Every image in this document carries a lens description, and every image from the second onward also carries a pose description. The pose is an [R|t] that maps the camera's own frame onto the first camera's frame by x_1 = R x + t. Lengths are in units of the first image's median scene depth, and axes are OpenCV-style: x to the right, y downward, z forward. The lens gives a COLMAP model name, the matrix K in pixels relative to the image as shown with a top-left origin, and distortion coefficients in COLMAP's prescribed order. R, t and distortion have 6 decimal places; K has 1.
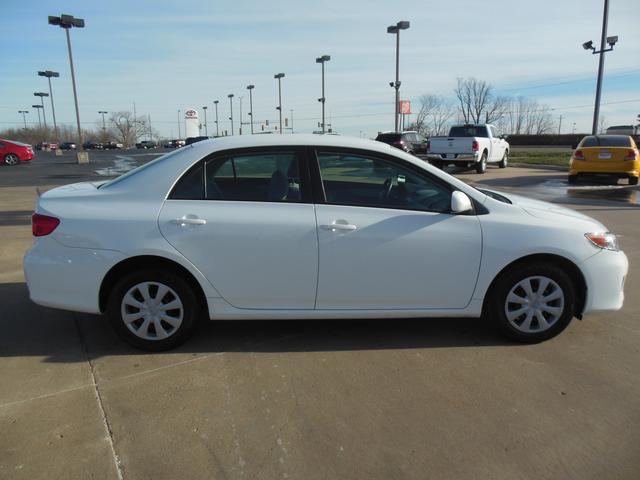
lens RADIAL K [[475.1, 0, 323.0], [0, 475.1, 241.8], [0, 0, 1]] dist [0.001072, 0.008199]
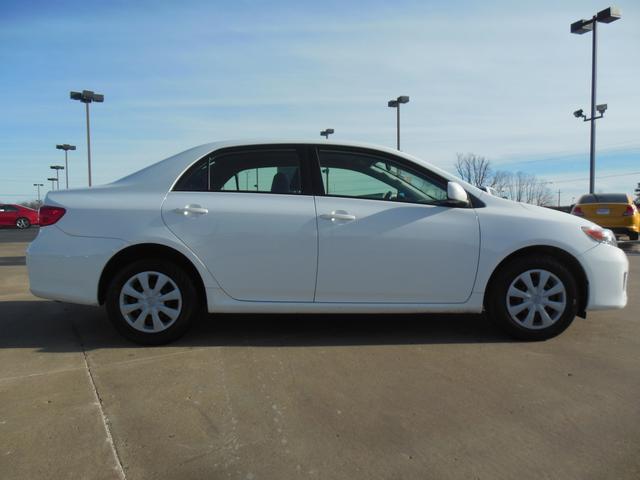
lens RADIAL K [[475.1, 0, 323.0], [0, 475.1, 241.8], [0, 0, 1]] dist [0.001072, 0.008199]
pose [[0.999952, 0.003700, -0.009058, 0.010012], [-0.005033, 0.988379, -0.151929, 0.170094], [0.008391, 0.151968, 0.988350, 0.001016]]
